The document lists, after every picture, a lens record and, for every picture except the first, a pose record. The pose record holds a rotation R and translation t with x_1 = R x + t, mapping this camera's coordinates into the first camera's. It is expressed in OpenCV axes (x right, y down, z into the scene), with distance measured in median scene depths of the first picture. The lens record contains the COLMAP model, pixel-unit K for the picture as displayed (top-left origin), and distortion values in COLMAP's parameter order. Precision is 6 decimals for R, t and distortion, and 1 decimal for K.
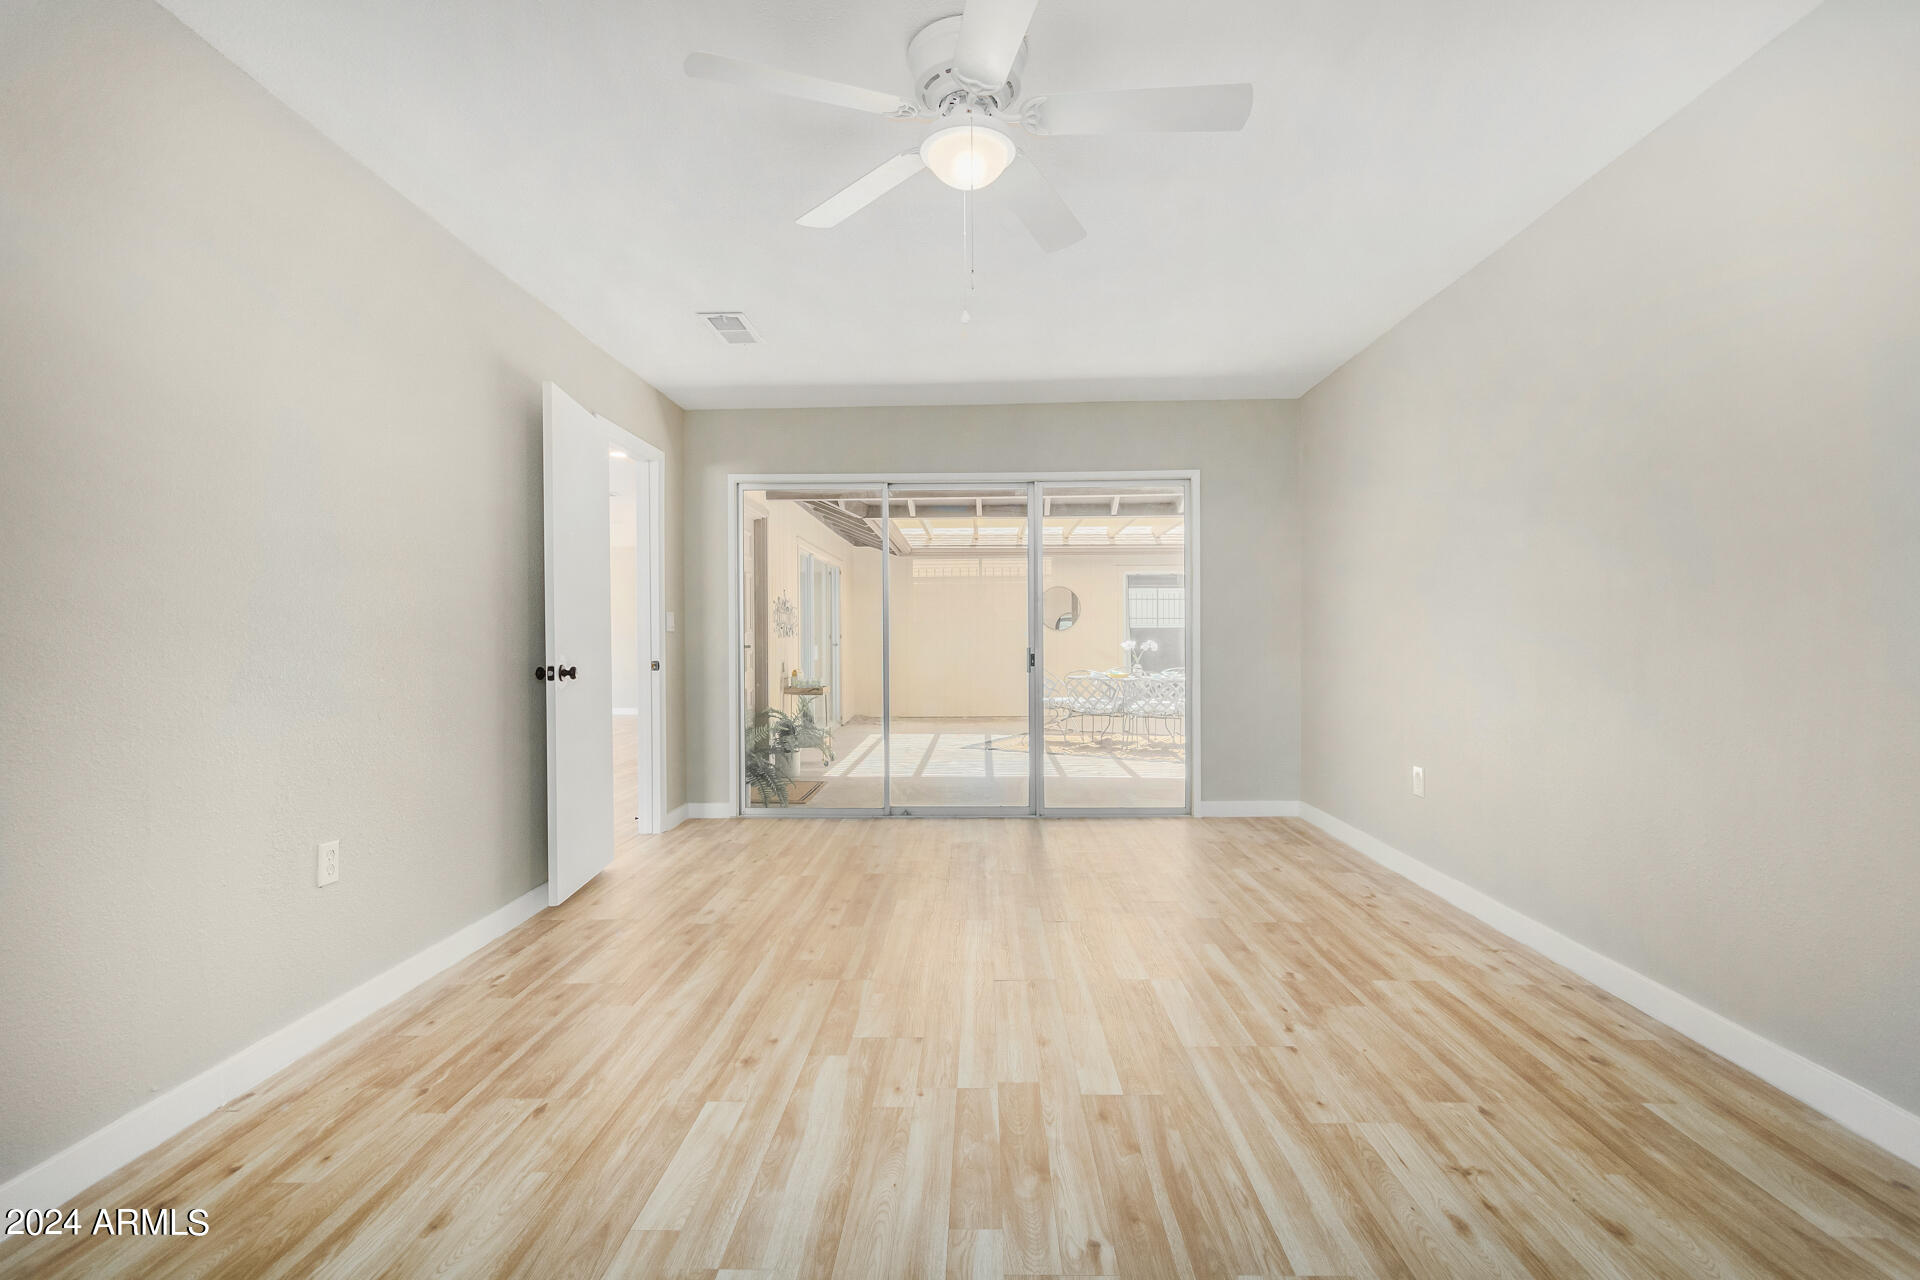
lens RADIAL K [[923.4, 0, 947.4], [0, 923.4, 643.4], [0, 0, 1]] dist [0.001591, 0.000404]
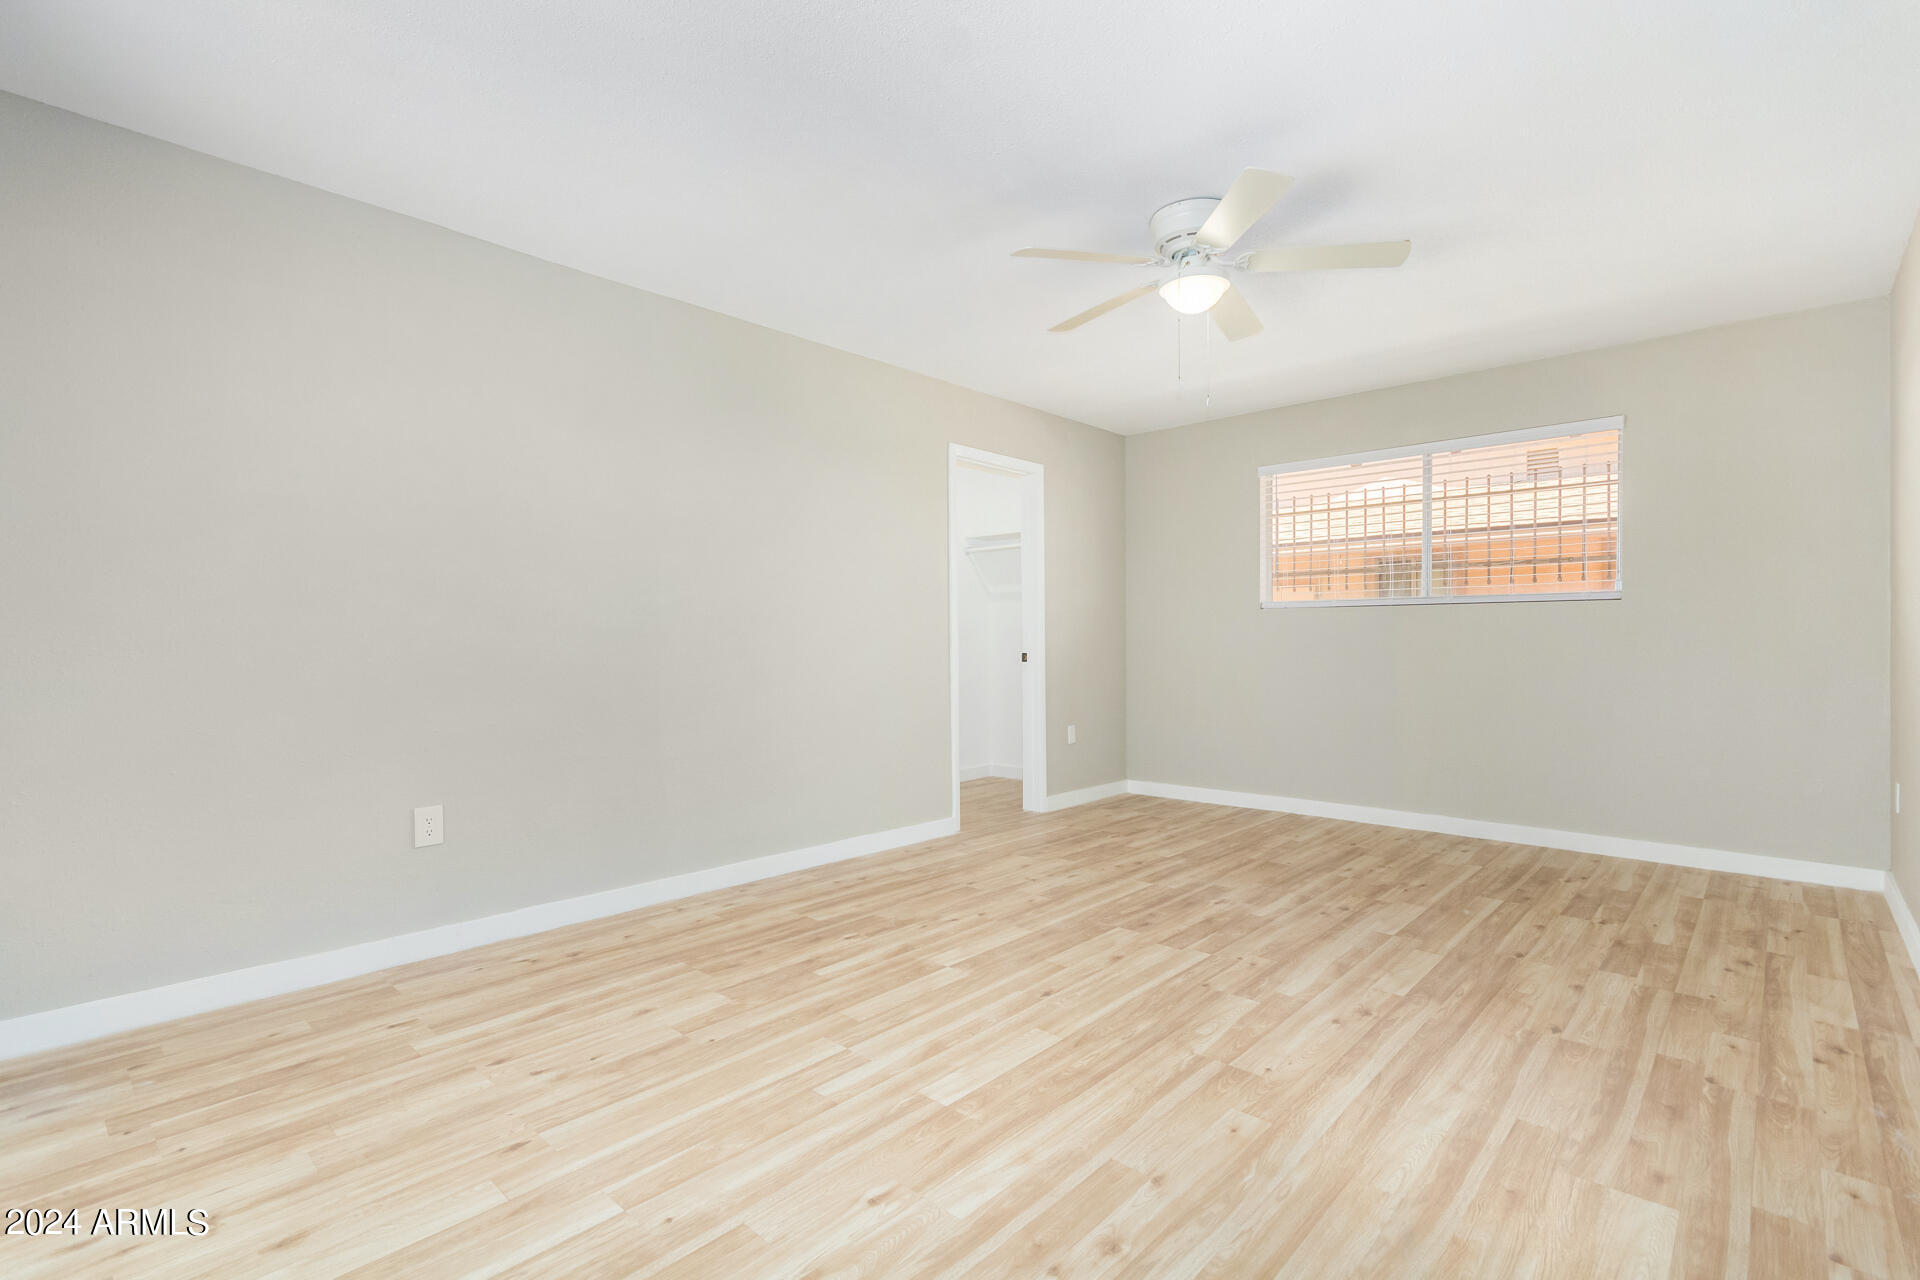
lens RADIAL K [[923.4, 0, 947.4], [0, 923.4, 643.4], [0, 0, 1]] dist [0.001591, 0.000404]
pose [[-0.769344, 0.009701, 0.638761, -0.498115], [0.012870, 0.999917, 0.000315, -0.001618], [-0.638705, 0.008463, -0.769405, 1.990985]]
